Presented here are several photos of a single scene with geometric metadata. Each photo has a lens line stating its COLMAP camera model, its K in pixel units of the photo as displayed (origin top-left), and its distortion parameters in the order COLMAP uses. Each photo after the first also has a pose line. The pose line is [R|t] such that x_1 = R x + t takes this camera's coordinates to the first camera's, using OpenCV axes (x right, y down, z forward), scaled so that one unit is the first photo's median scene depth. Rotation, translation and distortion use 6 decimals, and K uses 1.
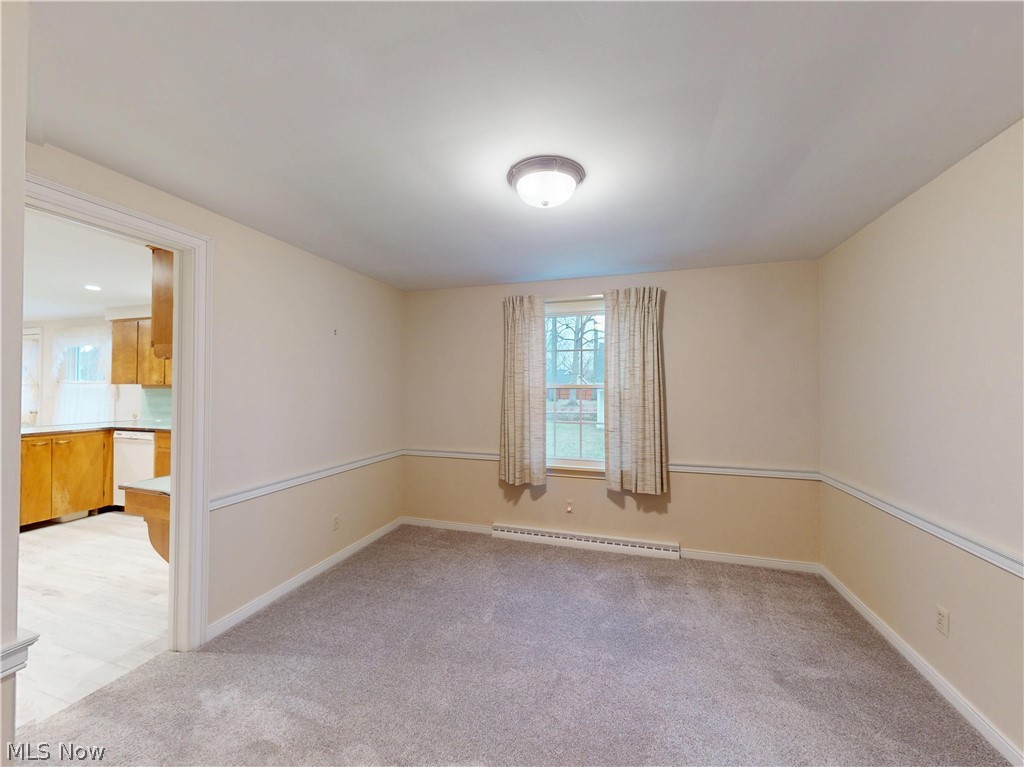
lens RADIAL K [[388.3, 0, 503.0], [0, 388.3, 390.6], [0, 0, 1]] dist [0.000383, 0.000084]
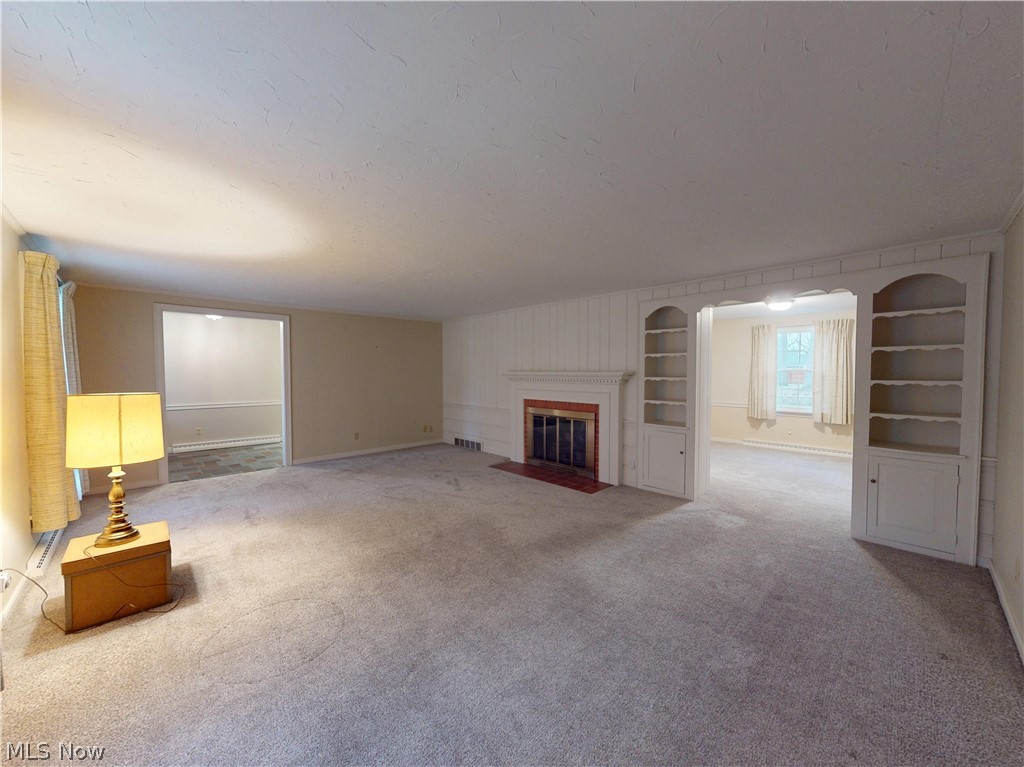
lens RADIAL K [[388.3, 0, 510.8], [0, 388.3, 384.5], [0, 0, 1]] dist [0.000383, 0.000084]
pose [[0.881865, 0.014046, -0.471292, -0.154186], [0.006027, 0.999139, 0.041056, -0.026380], [0.471463, -0.039046, 0.881021, -1.400714]]
